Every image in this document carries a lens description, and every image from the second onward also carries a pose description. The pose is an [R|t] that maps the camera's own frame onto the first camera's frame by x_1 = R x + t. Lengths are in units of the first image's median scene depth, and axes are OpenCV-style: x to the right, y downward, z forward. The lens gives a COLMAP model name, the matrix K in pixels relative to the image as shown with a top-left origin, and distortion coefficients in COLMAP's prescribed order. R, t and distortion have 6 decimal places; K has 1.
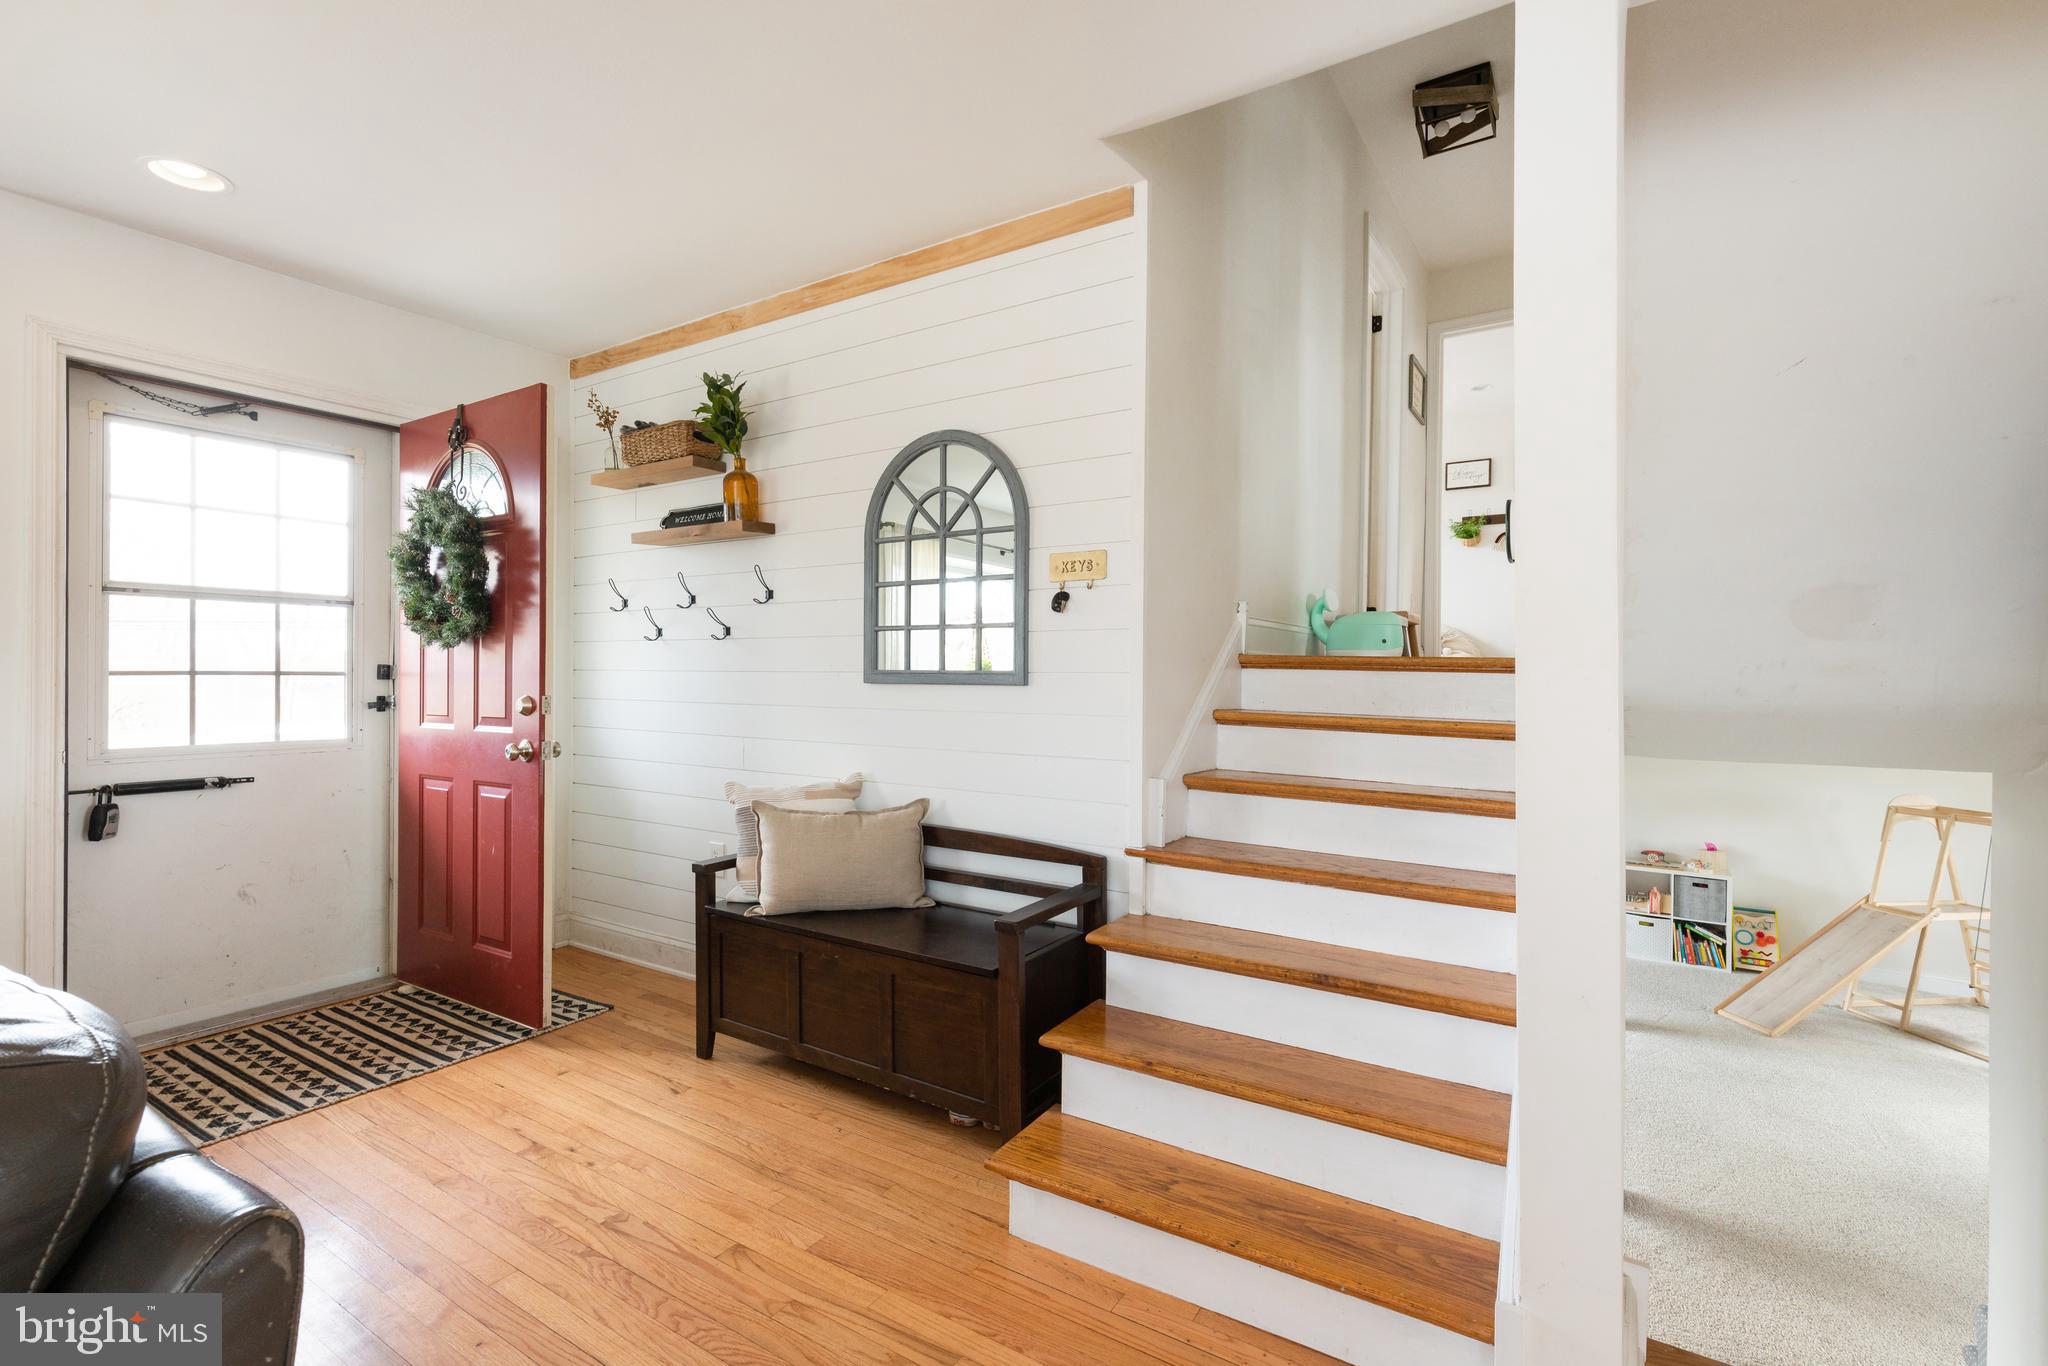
lens RADIAL K [[920.3, 0, 1019.0], [0, 920.3, 686.6], [0, 0, 1]] dist [0.004735, 0.000423]
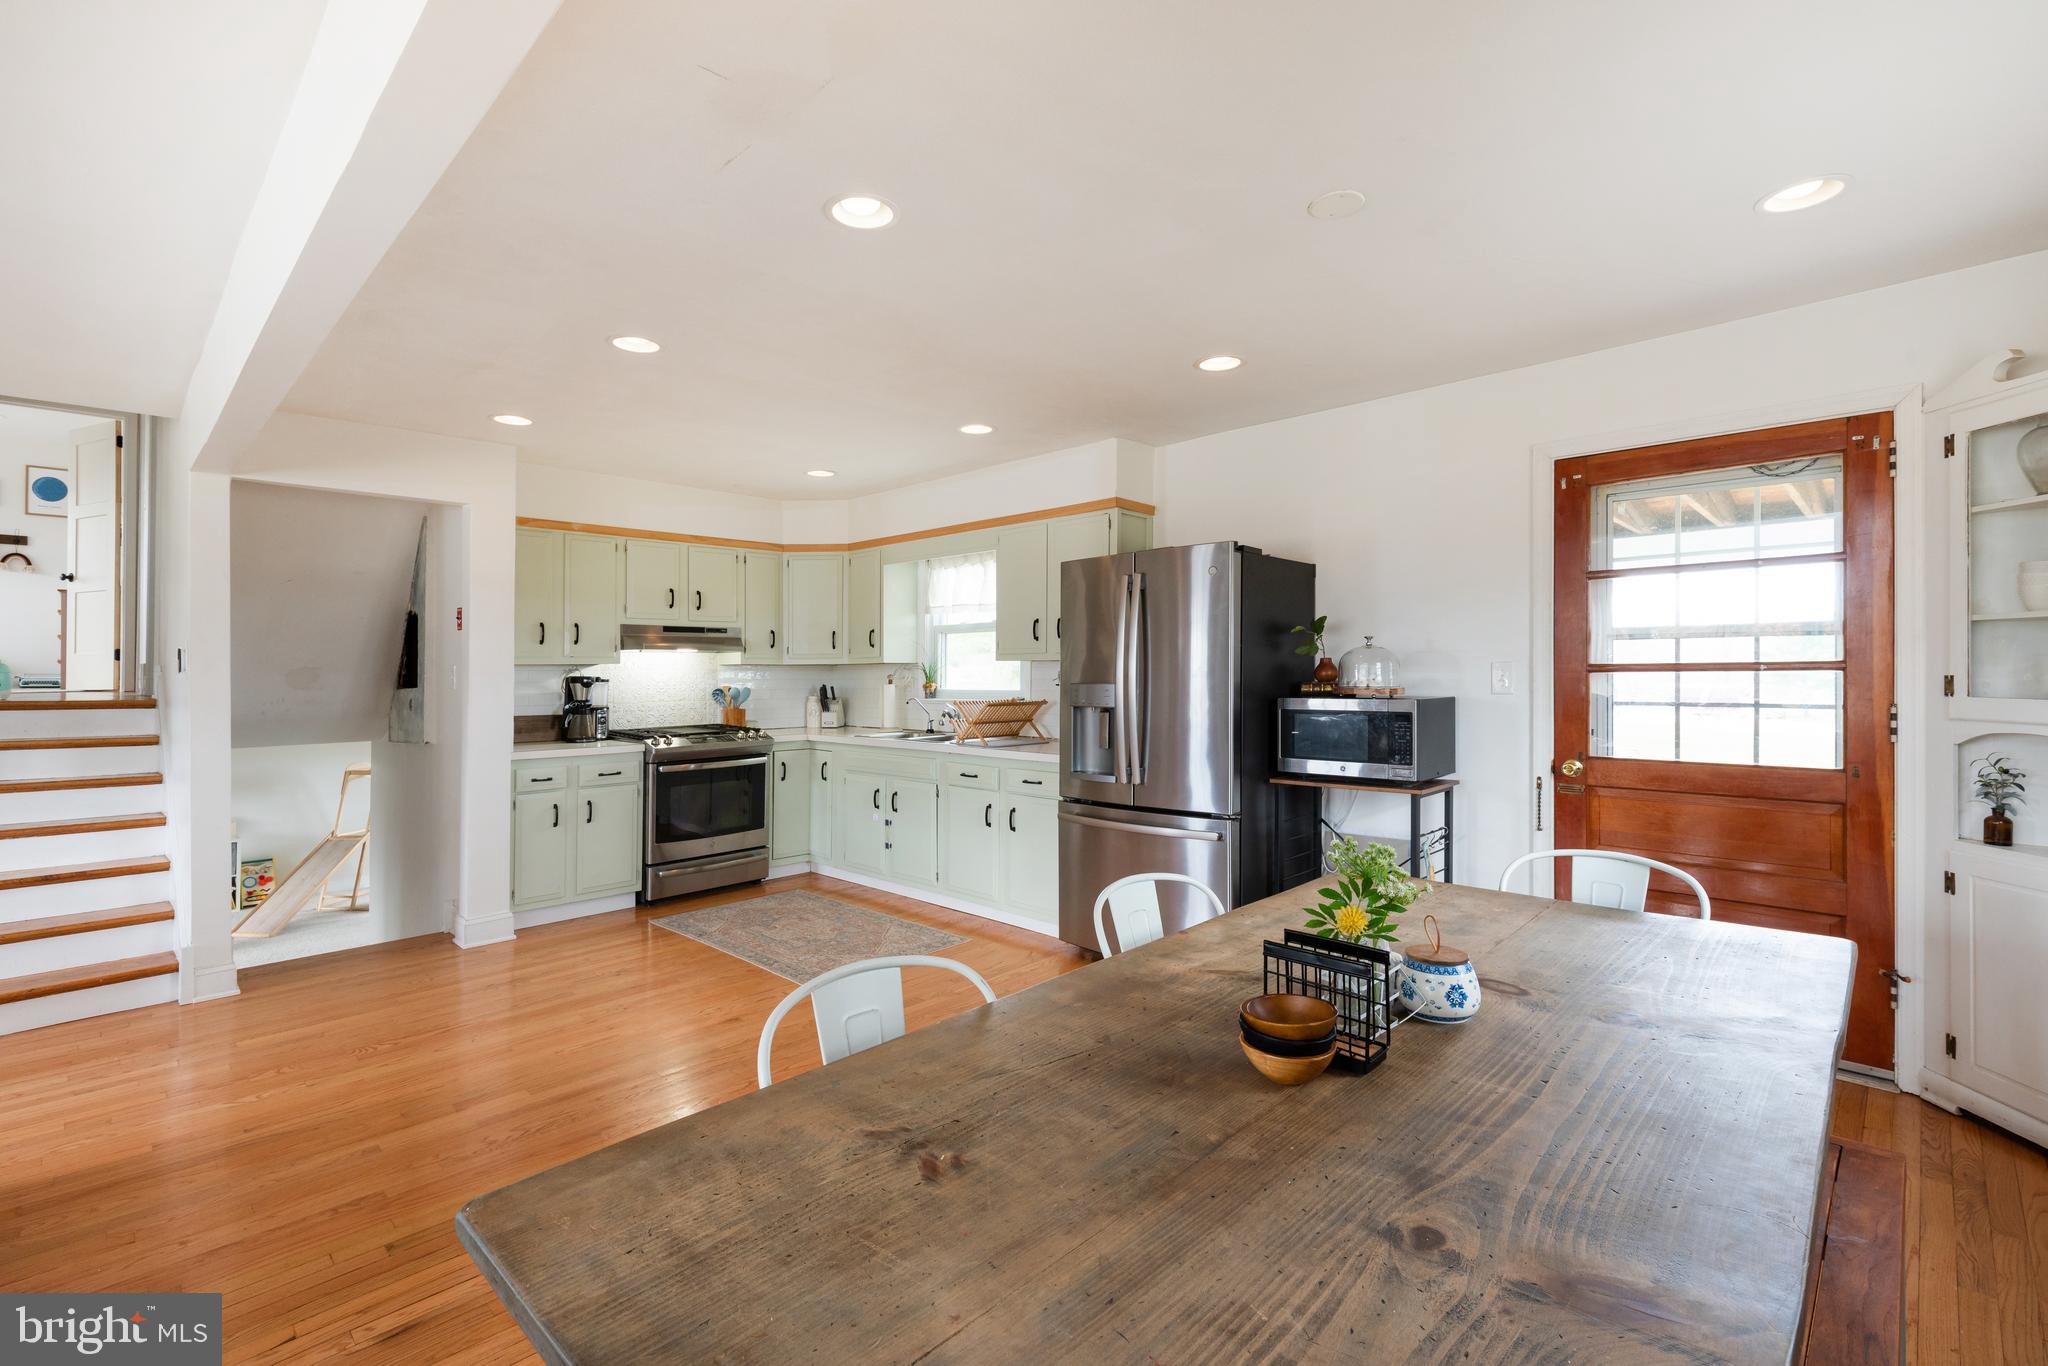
lens RADIAL K [[918.3, 0, 1009.5], [0, 918.3, 641.7], [0, 0, 1]] dist [0.003279, 0.000321]
pose [[0.204874, 0.023637, 0.978503, -0.775179], [0.018068, 0.999447, -0.027926, -0.054882], [-0.978622, 0.023401, 0.204333, -0.916280]]
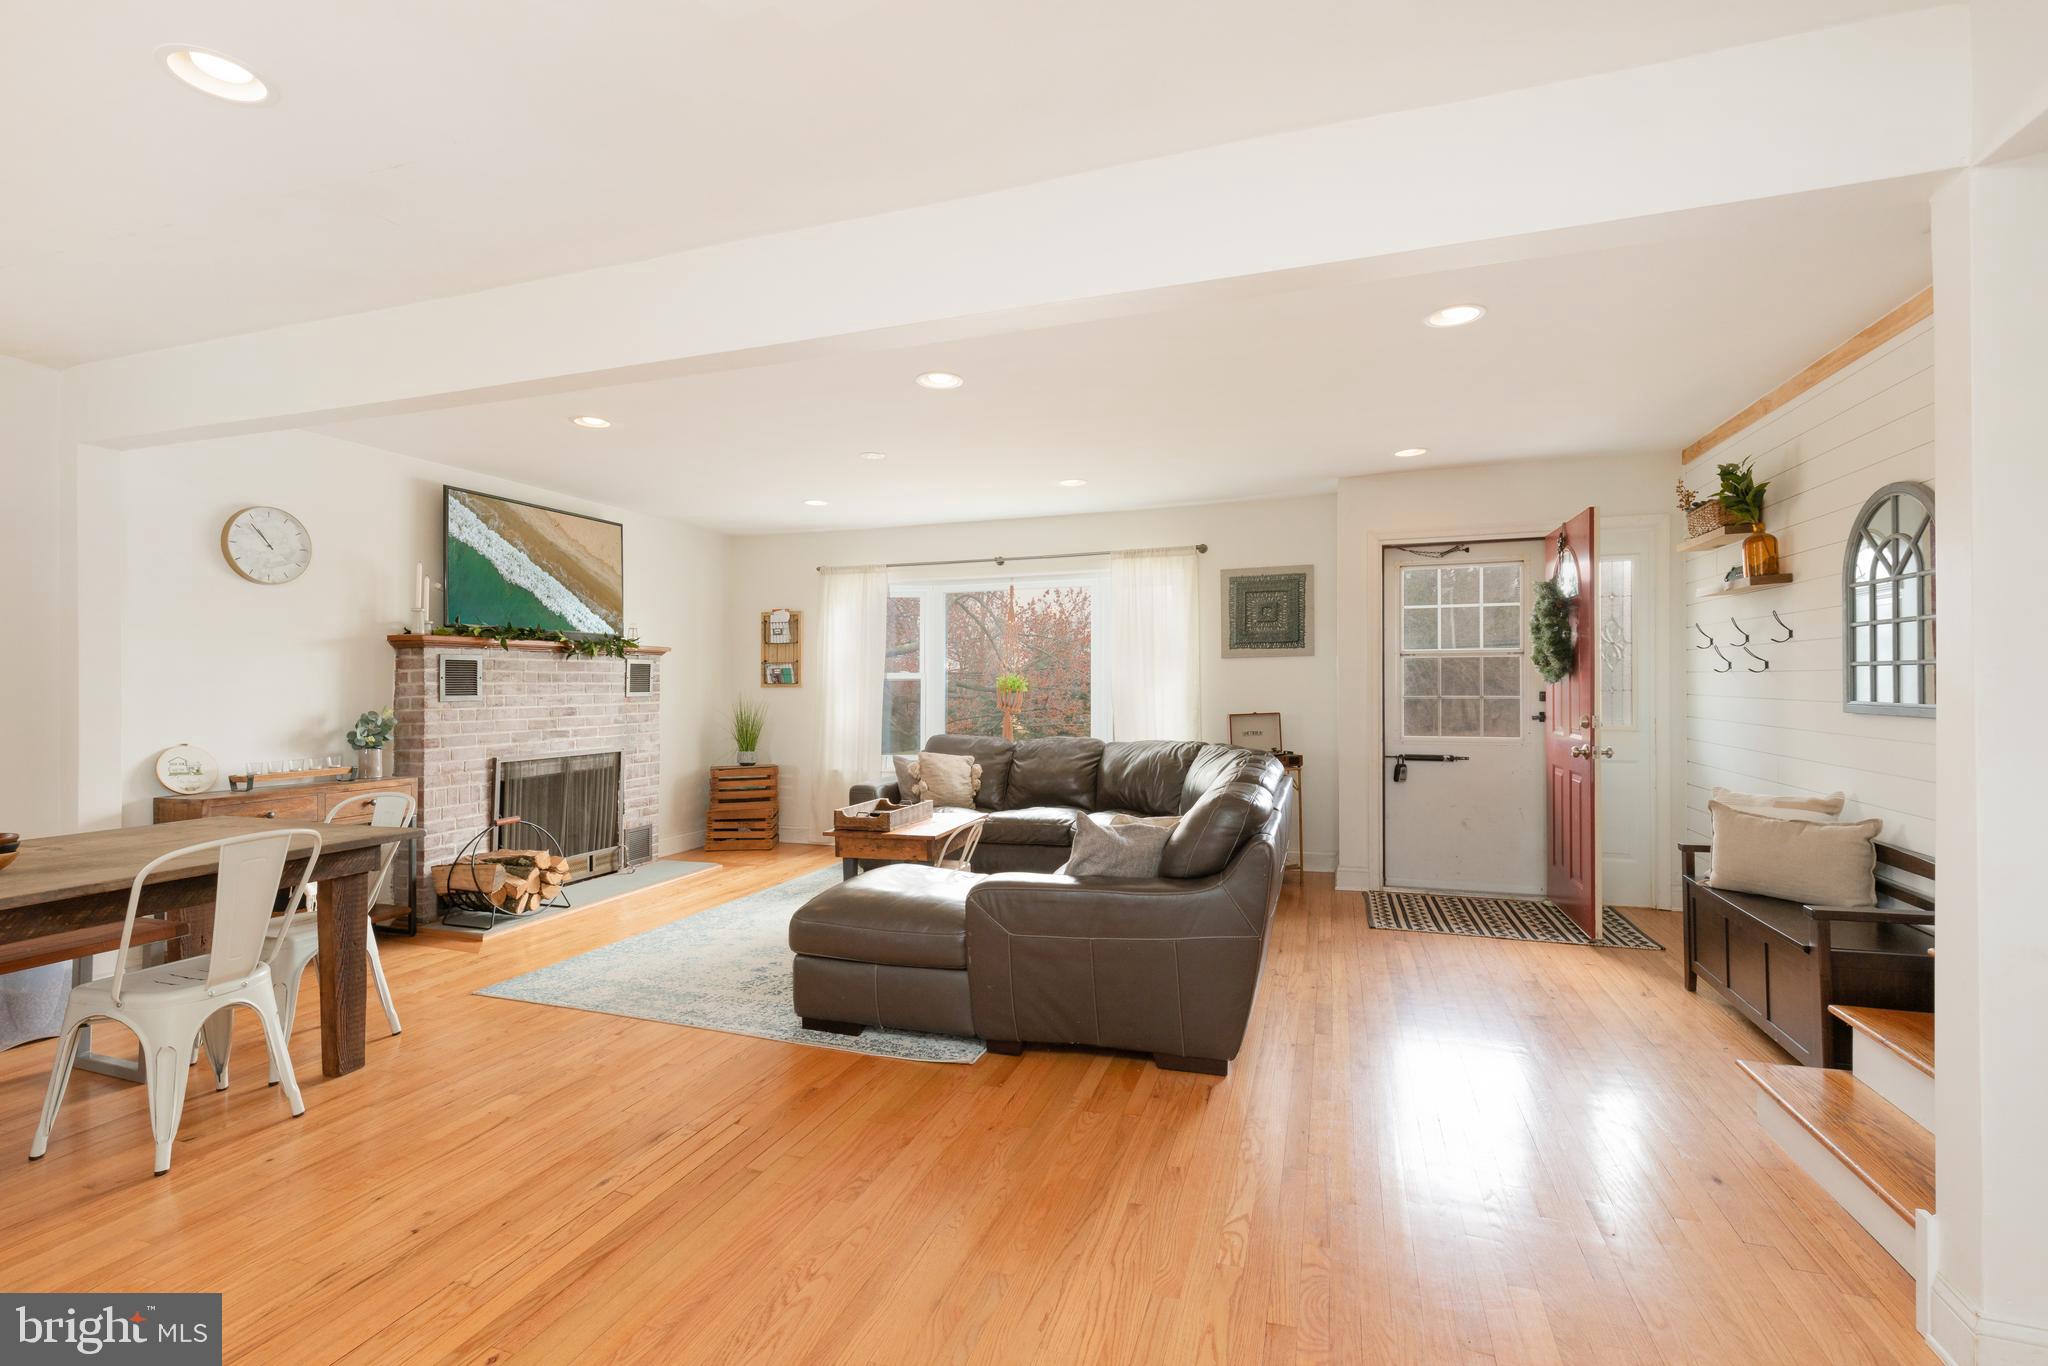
lens RADIAL K [[909.0, 0, 1030.0], [0, 909.0, 644.1], [0, 0, 1]] dist [0.000318, 0.000036]
pose [[0.253452, -0.046221, -0.966243, 0.677414], [-0.002554, 0.998822, -0.048450, -0.032201], [0.967345, 0.014748, 0.253035, -0.256232]]
